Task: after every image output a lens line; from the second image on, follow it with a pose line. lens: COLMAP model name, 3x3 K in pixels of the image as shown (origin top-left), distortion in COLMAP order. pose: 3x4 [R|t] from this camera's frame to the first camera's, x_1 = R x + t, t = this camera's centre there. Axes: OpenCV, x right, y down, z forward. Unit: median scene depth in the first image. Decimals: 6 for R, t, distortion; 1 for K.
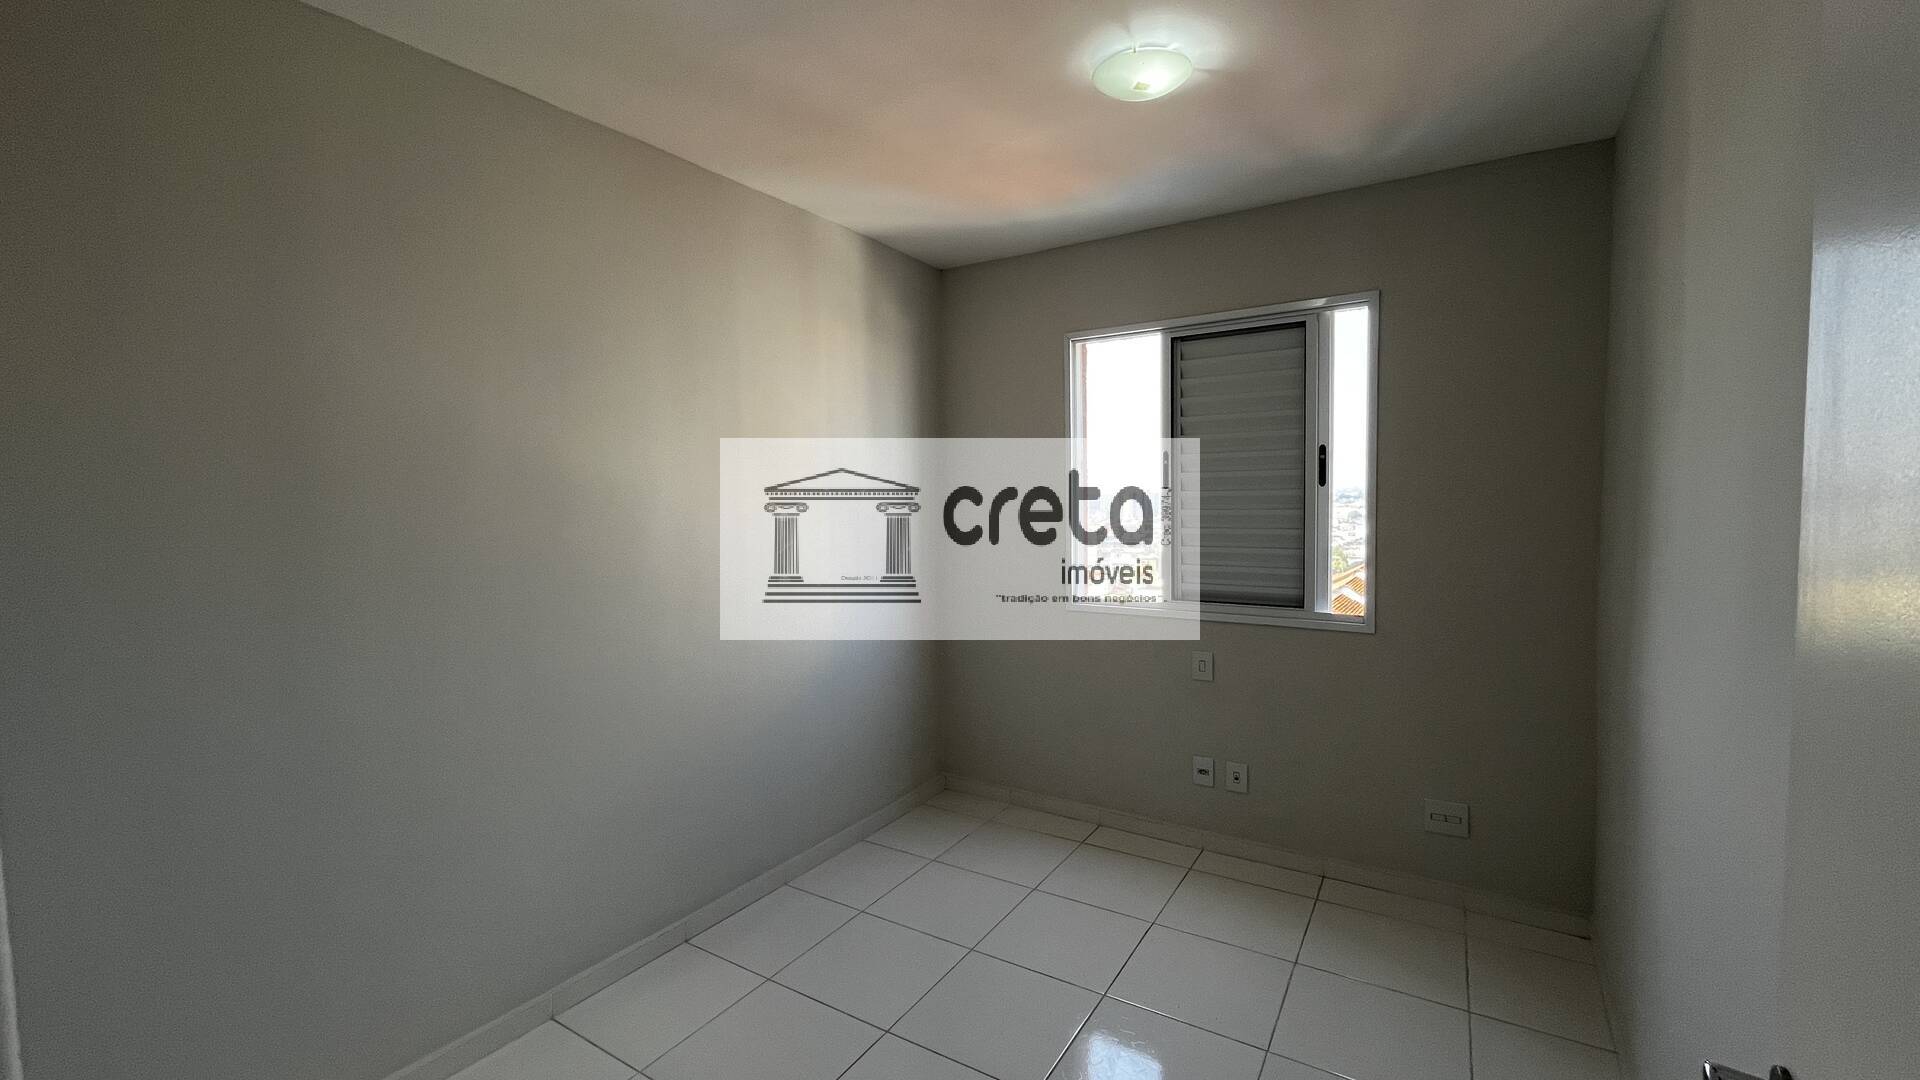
lens RADIAL K [[781.8, 0, 947.8], [0, 781.8, 537.1], [0, 0, 1]] dist [-0.000828, 0.000018]
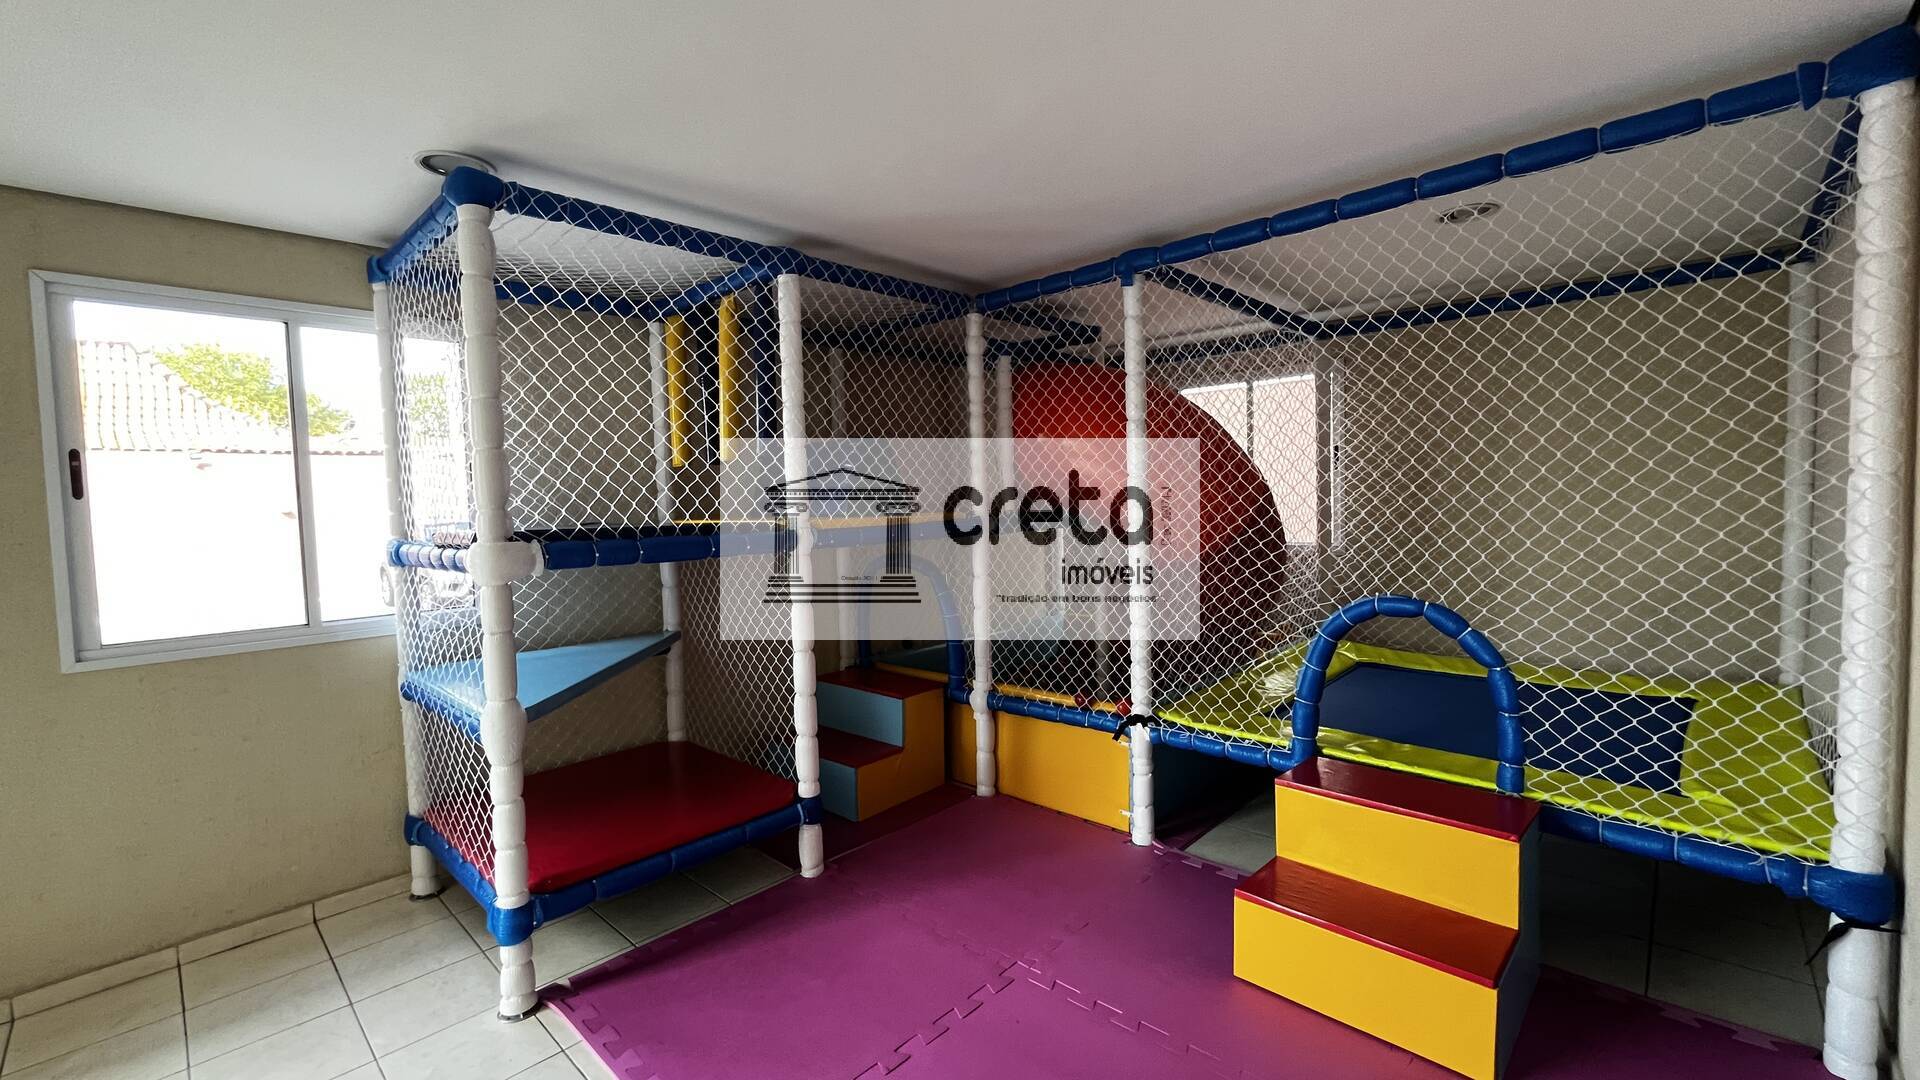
lens RADIAL K [[781.8, 0, 947.8], [0, 781.8, 537.1], [0, 0, 1]] dist [-0.000828, 0.000018]
pose [[0.979900, -0.004498, -0.199437, 0.146526], [0.005415, 0.999977, 0.004055, -0.002343], [0.199414, -0.005053, 0.979902, 0.036398]]
